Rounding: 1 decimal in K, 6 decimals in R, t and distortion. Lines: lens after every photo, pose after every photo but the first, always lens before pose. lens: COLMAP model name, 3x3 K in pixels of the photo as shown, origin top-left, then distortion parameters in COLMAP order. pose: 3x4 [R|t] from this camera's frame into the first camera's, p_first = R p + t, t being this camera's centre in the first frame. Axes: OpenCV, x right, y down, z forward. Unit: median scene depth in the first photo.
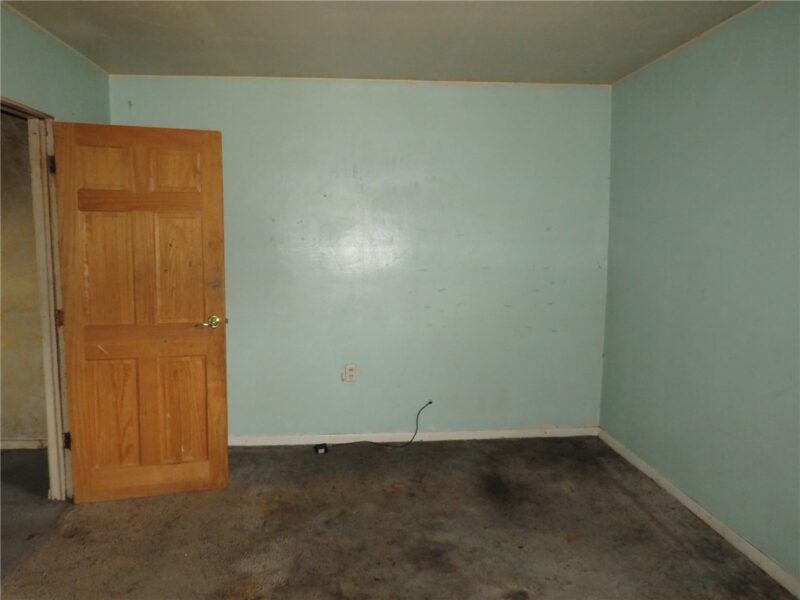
lens RADIAL K [[558.0, 0, 400.3], [0, 558.0, 301.8], [0, 0, 1]] dist [-0.012692, -0.007779]
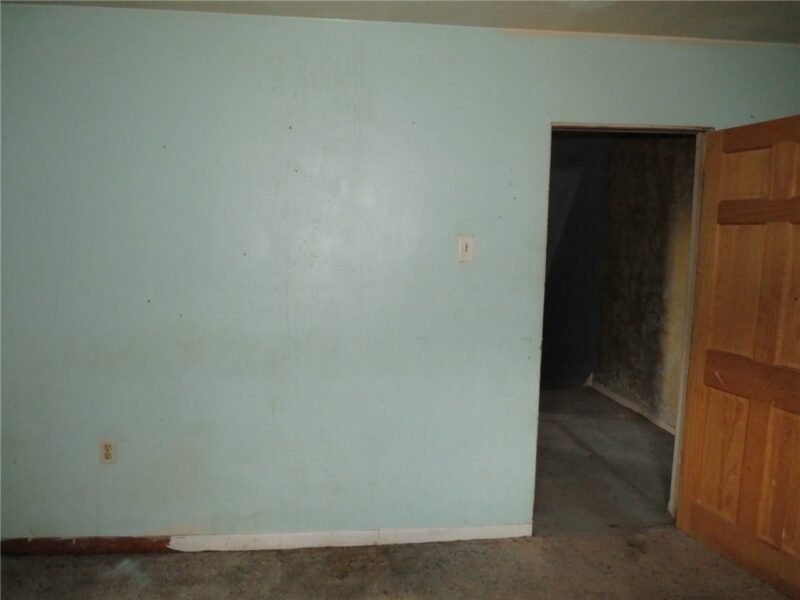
lens RADIAL K [[558.0, 0, 400.2], [0, 558.0, 297.1], [0, 0, 1]] dist [-0.012692, -0.007779]
pose [[0.017742, 0.096260, -0.995198, 0.332084], [-0.115665, 0.988870, 0.093586, -0.067257], [0.993130, 0.113449, 0.028679, 0.442343]]
